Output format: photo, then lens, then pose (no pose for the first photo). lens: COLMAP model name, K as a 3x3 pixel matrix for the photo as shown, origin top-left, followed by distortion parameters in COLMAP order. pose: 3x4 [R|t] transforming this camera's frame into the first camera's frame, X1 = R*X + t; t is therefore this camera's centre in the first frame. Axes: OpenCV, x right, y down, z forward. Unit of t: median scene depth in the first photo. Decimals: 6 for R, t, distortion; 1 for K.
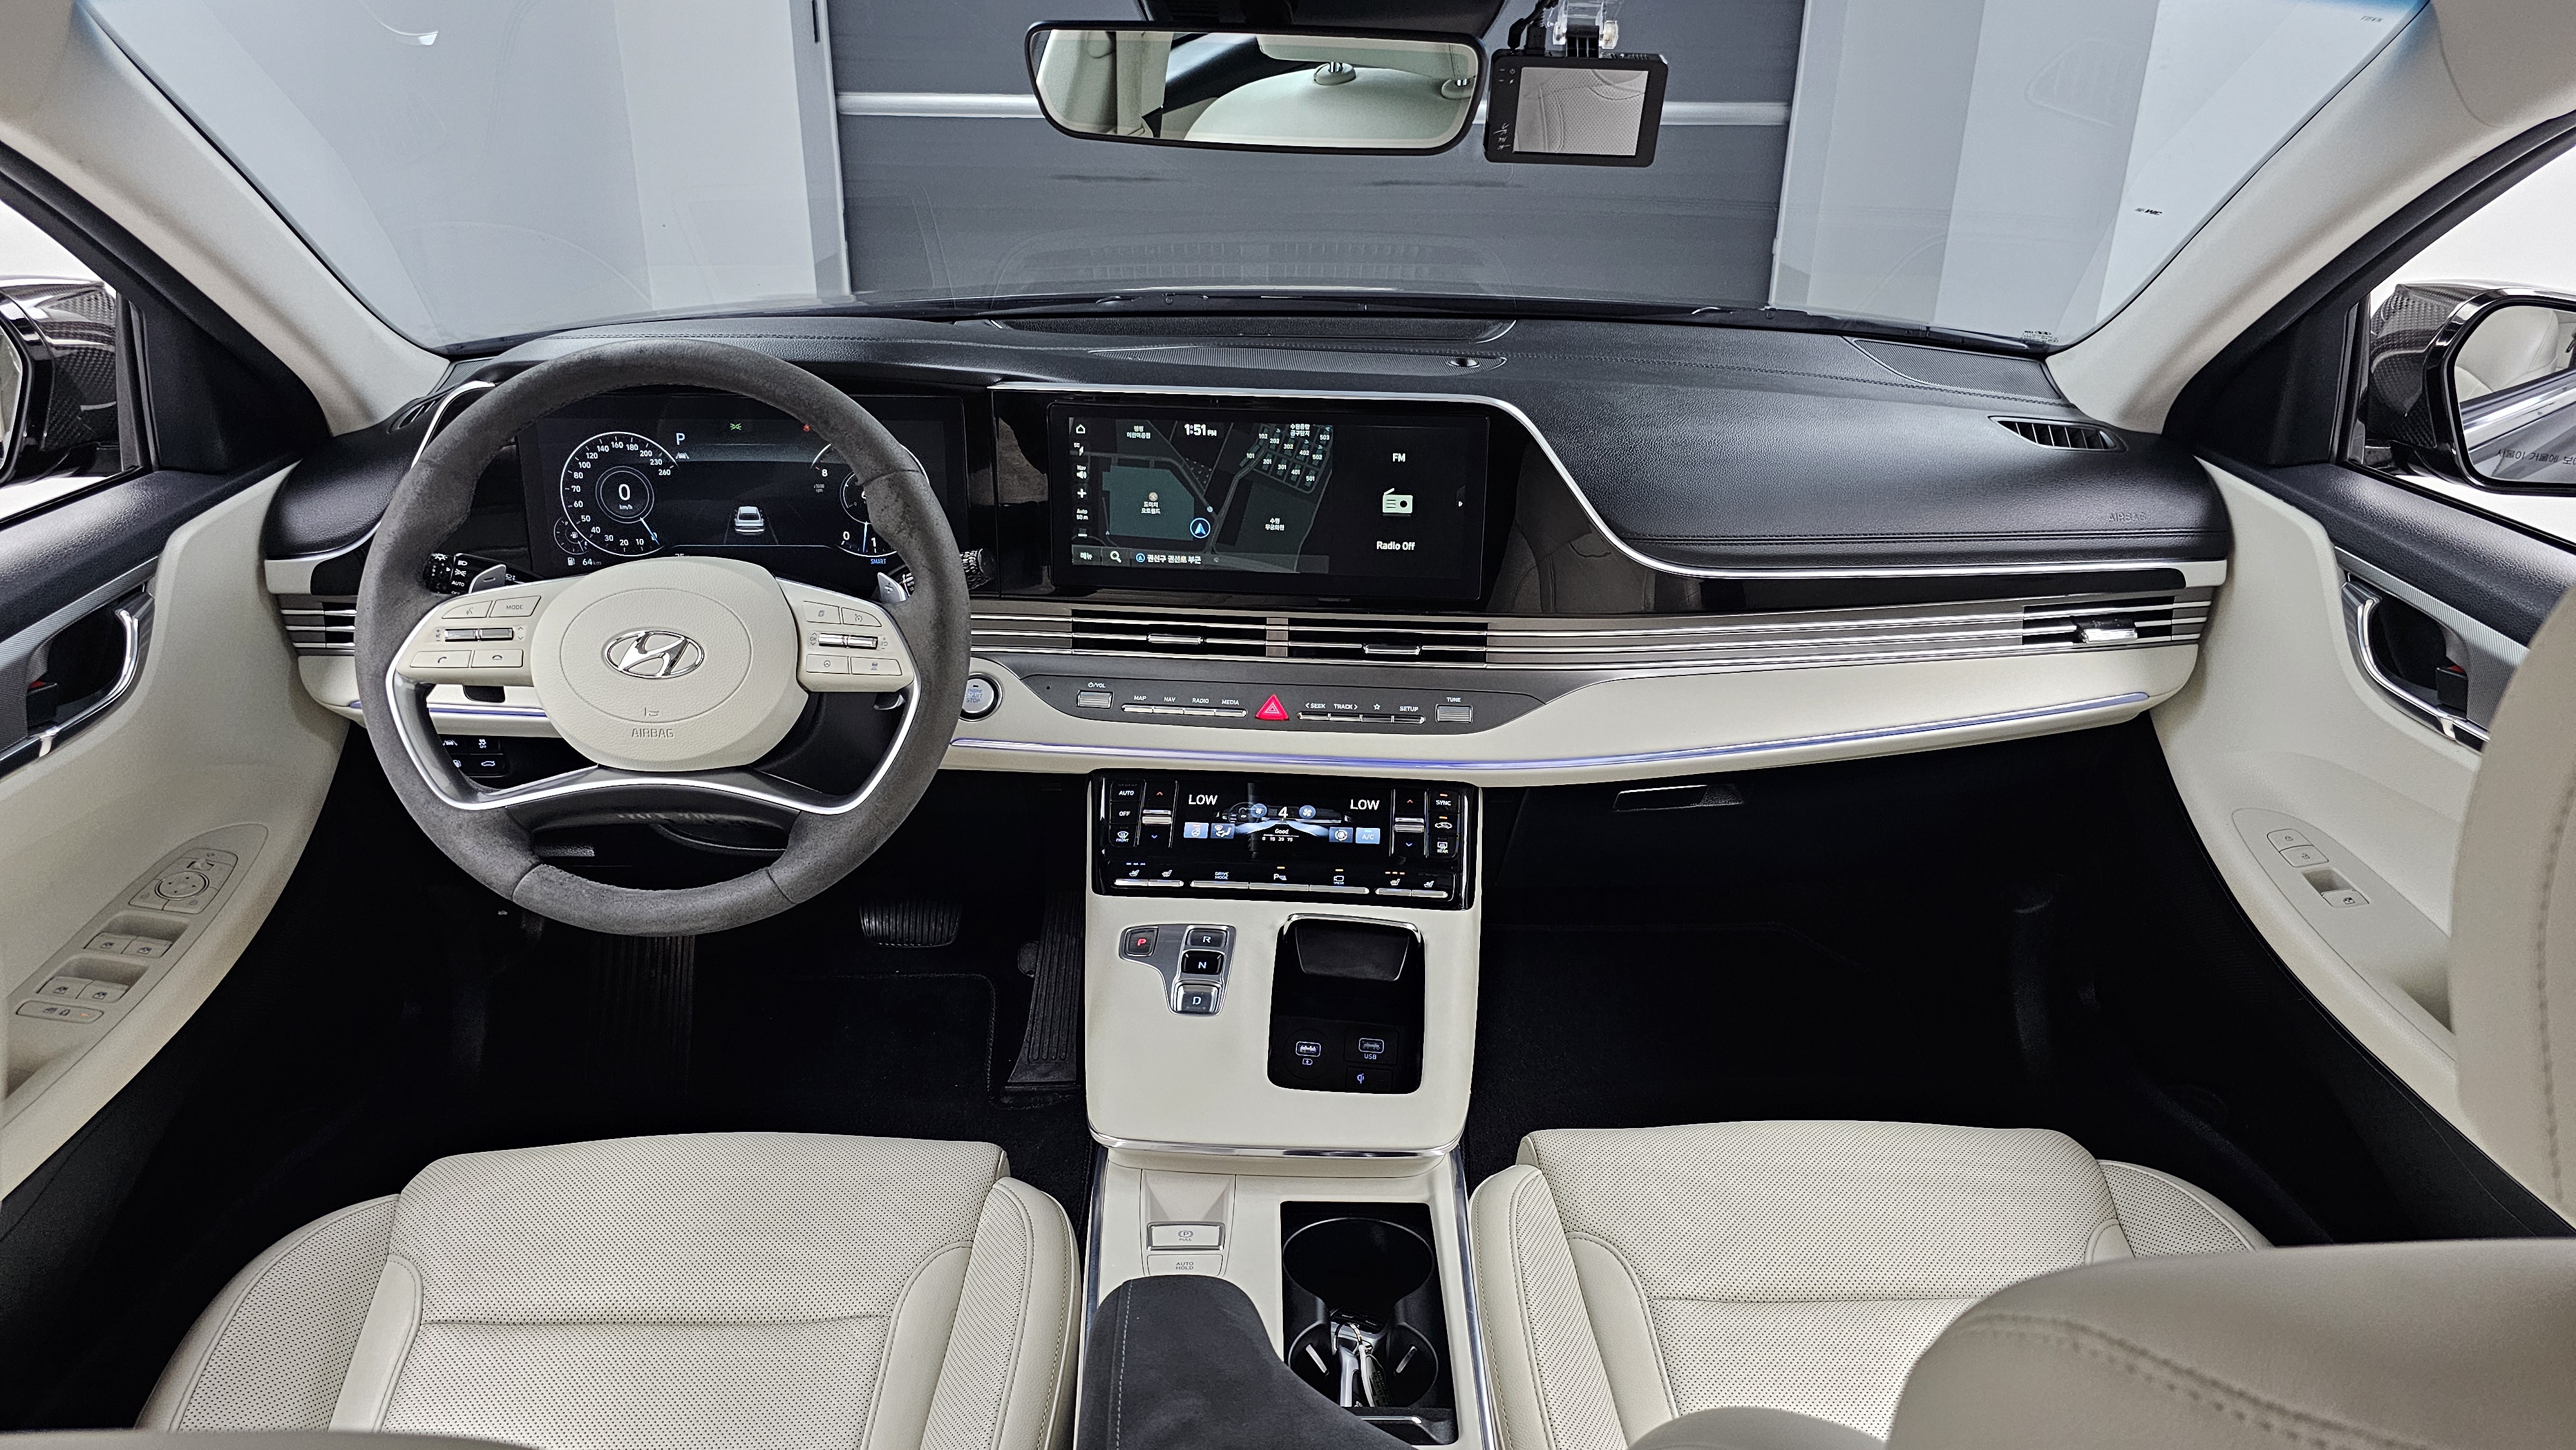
lens RADIAL K [[1637.0, 0, 1287.8], [0, 1637.0, 716.2], [0, 0, 1]] dist [0.009970, -0.016247]
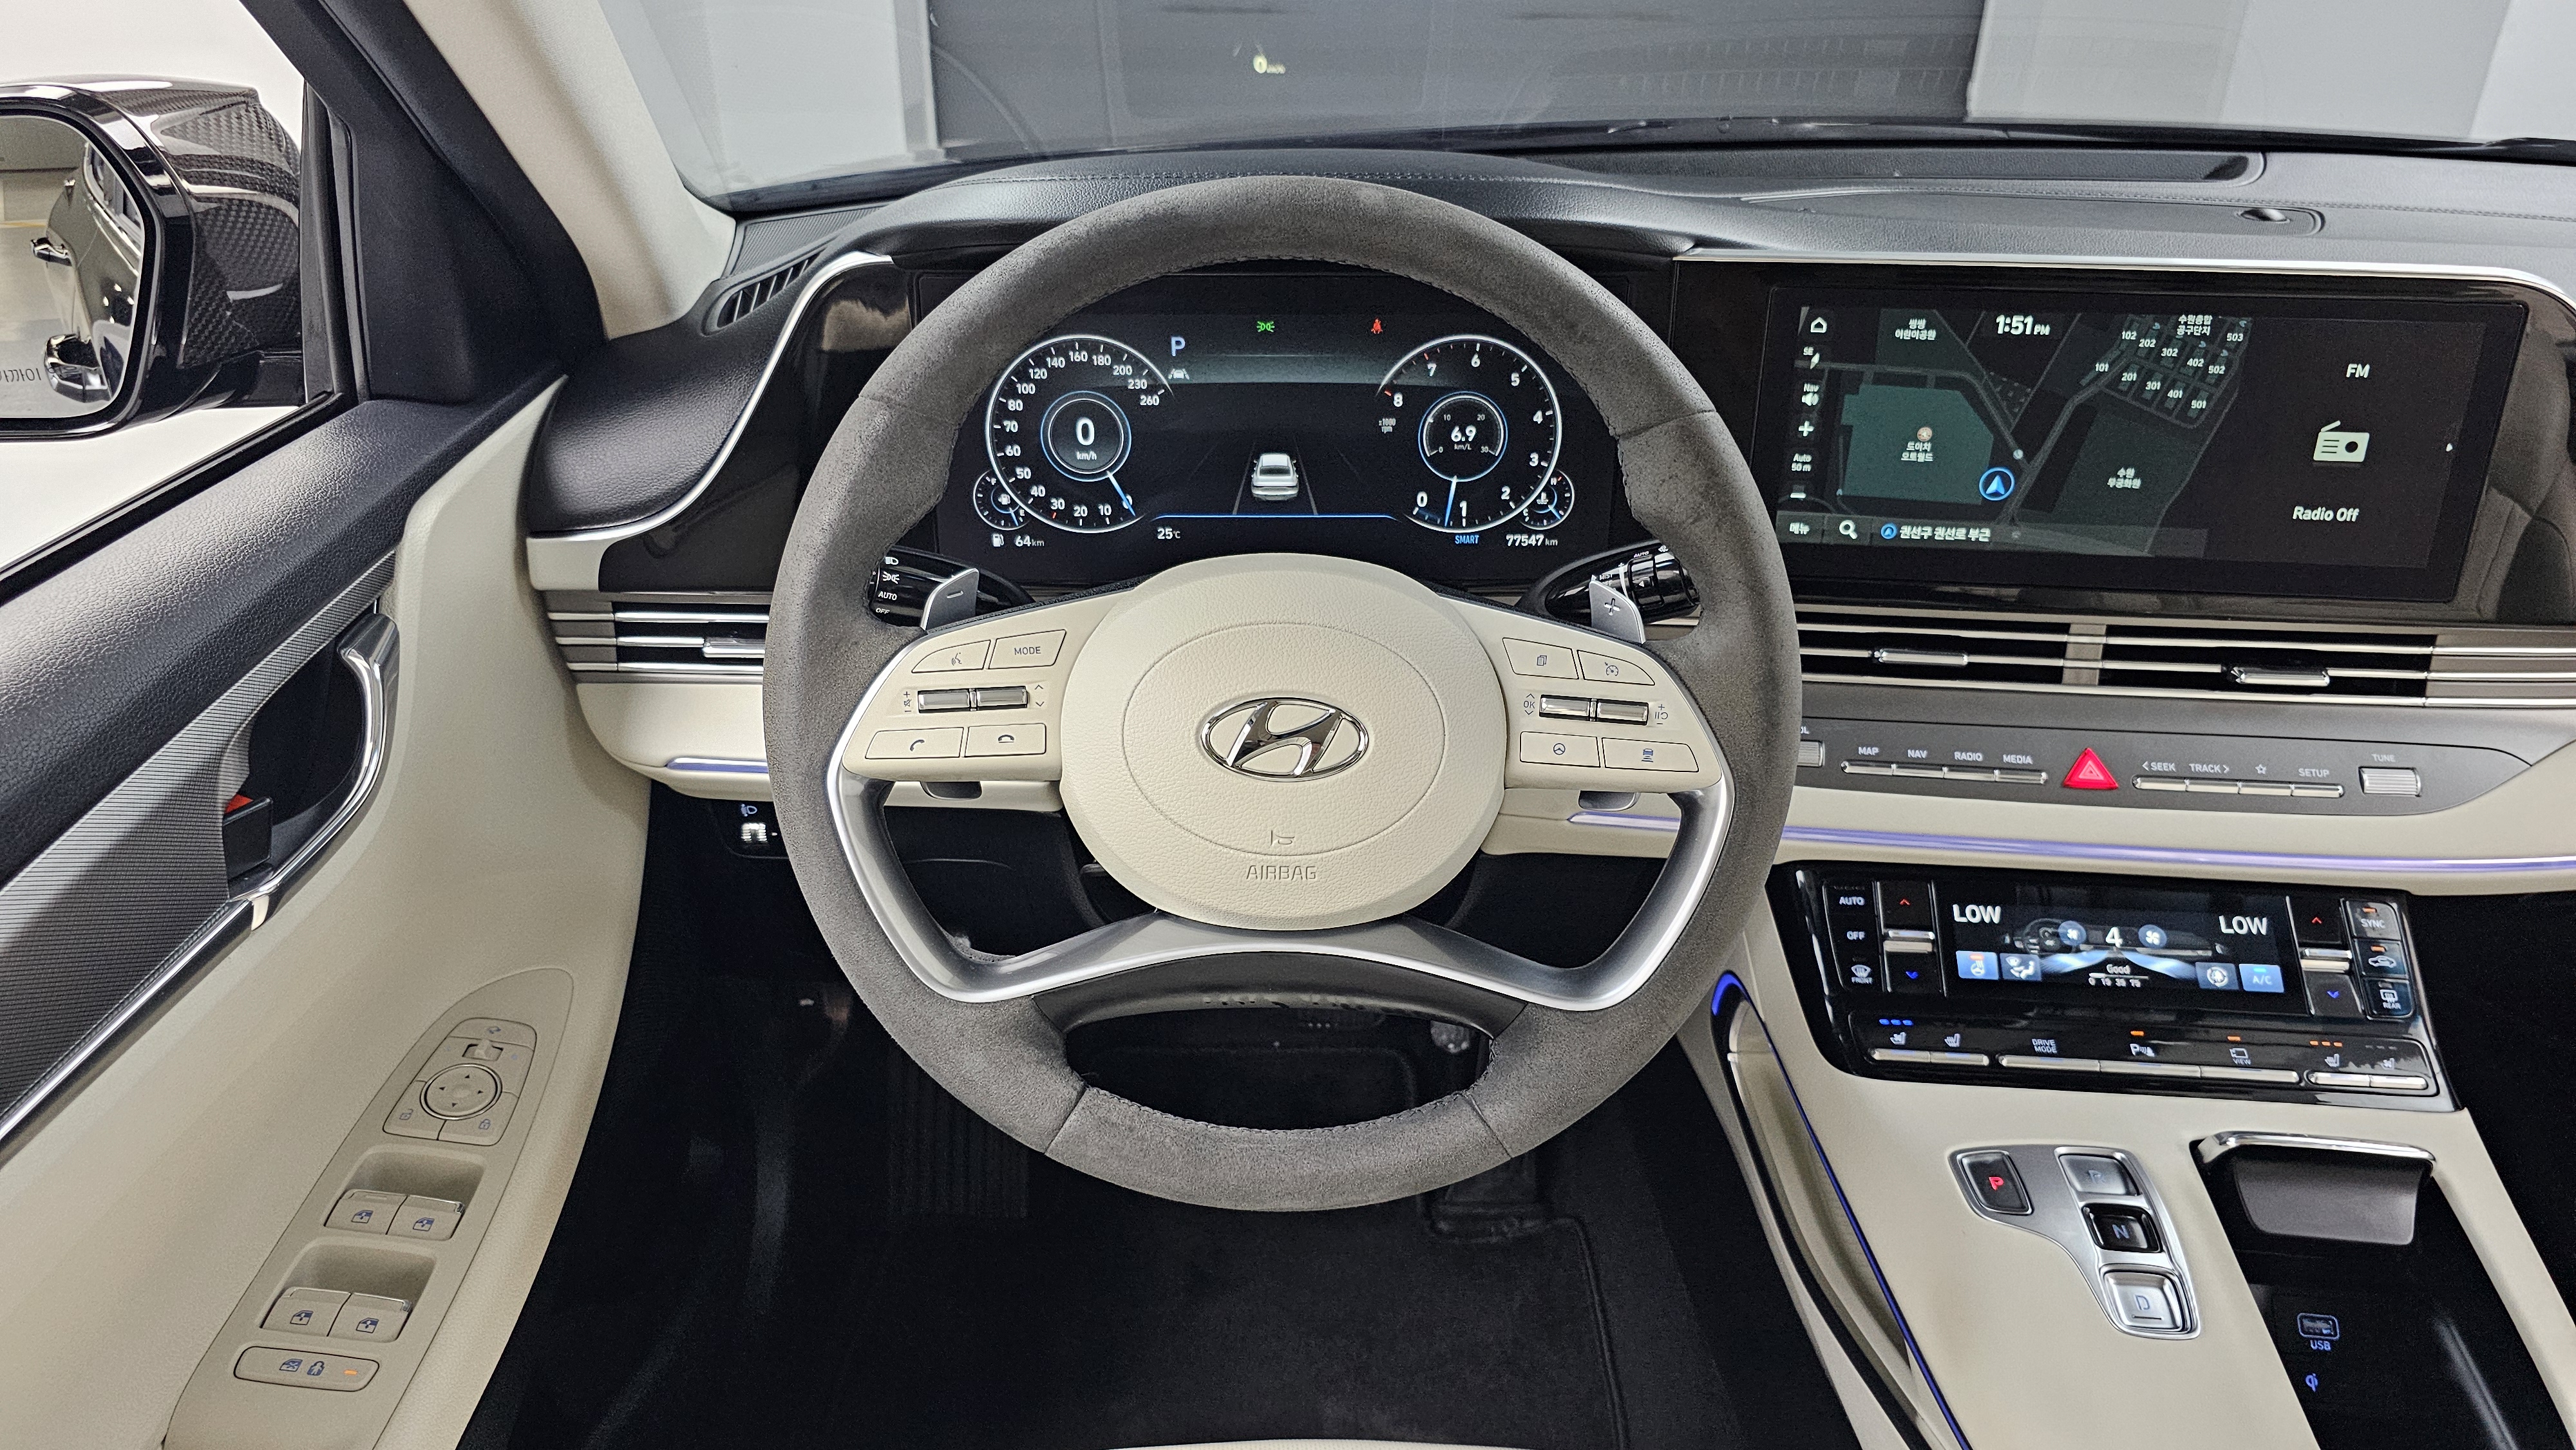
lens RADIAL K [[1719.6, 0, 1293.5], [0, 1719.6, 742.3], [0, 0, 1]] dist [0.042028, -0.038269]
pose [[0.999411, 0.004240, -0.034058, -0.301996], [-0.001507, 0.996804, 0.079872, -0.070547], [0.034288, -0.079773, 0.996223, 0.330500]]
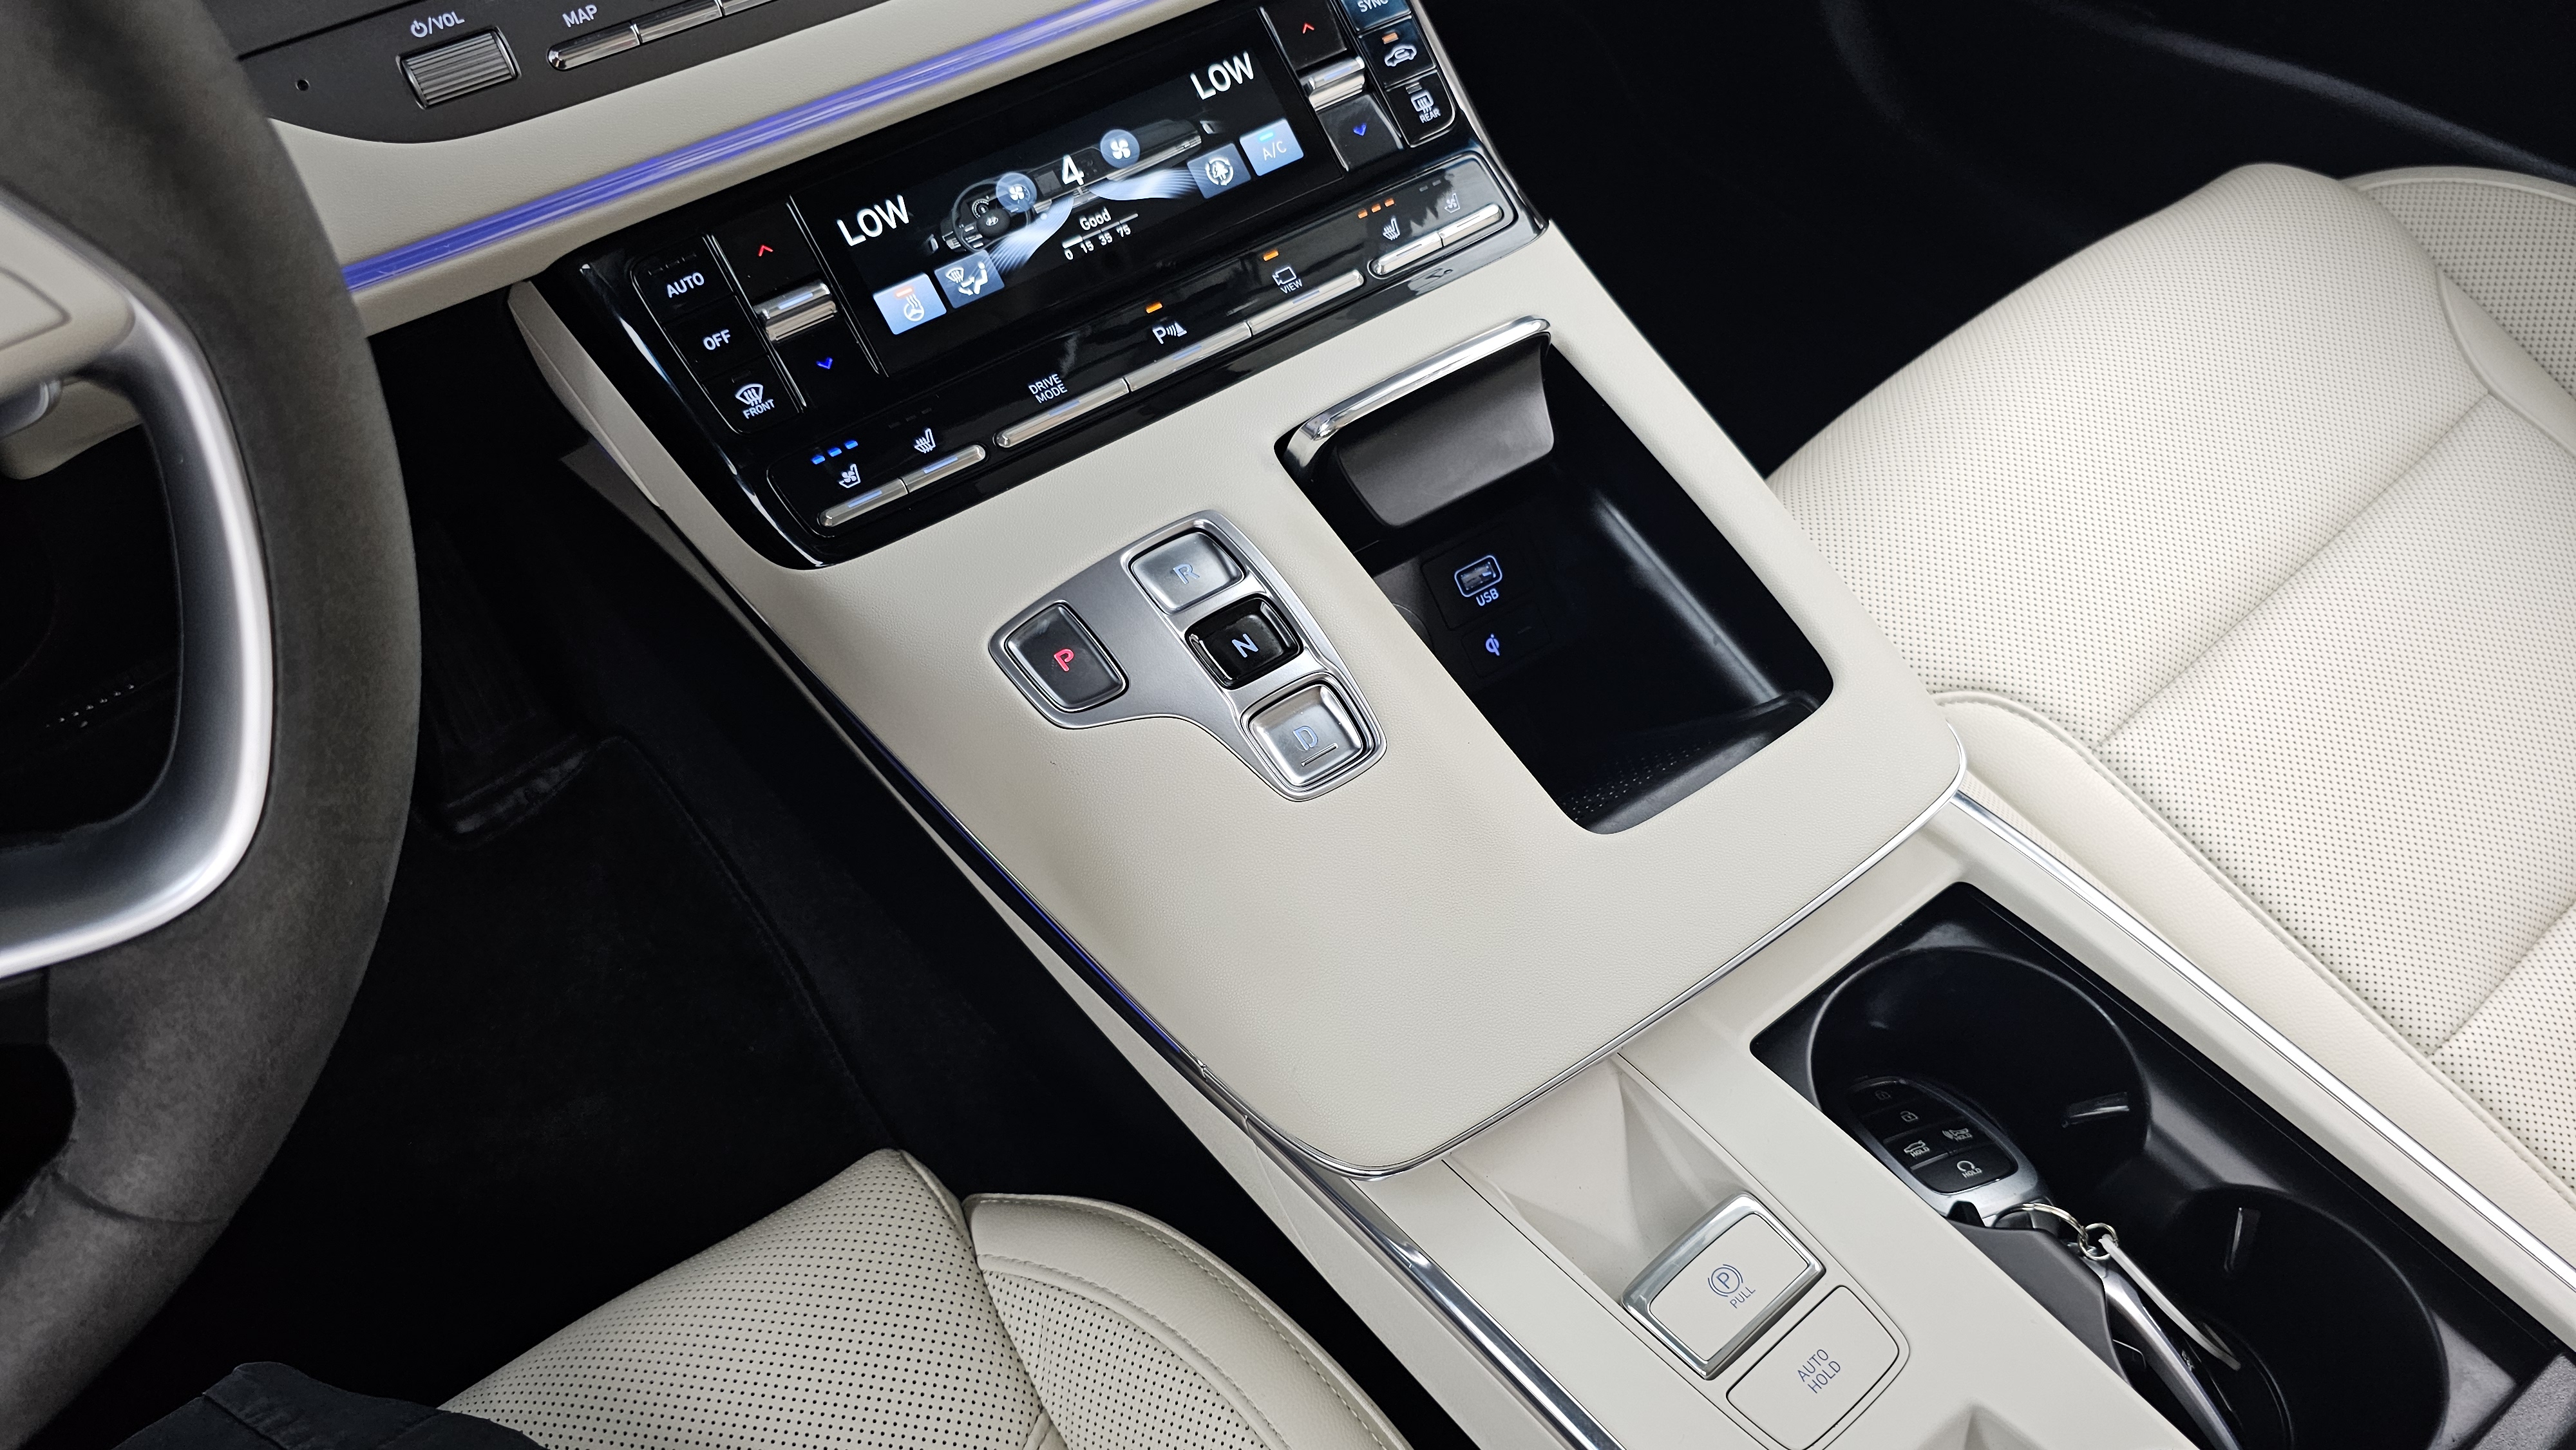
lens RADIAL K [[1819.9, 0, 1312.1], [0, 1819.9, 785.8], [0, 0, 1]] dist [0.005394, -0.004079]
pose [[0.802402, -0.505608, 0.317035, -0.178865], [0.267711, 0.779746, 0.565975, -0.063979], [-0.533368, -0.369265, 0.761026, 0.572246]]
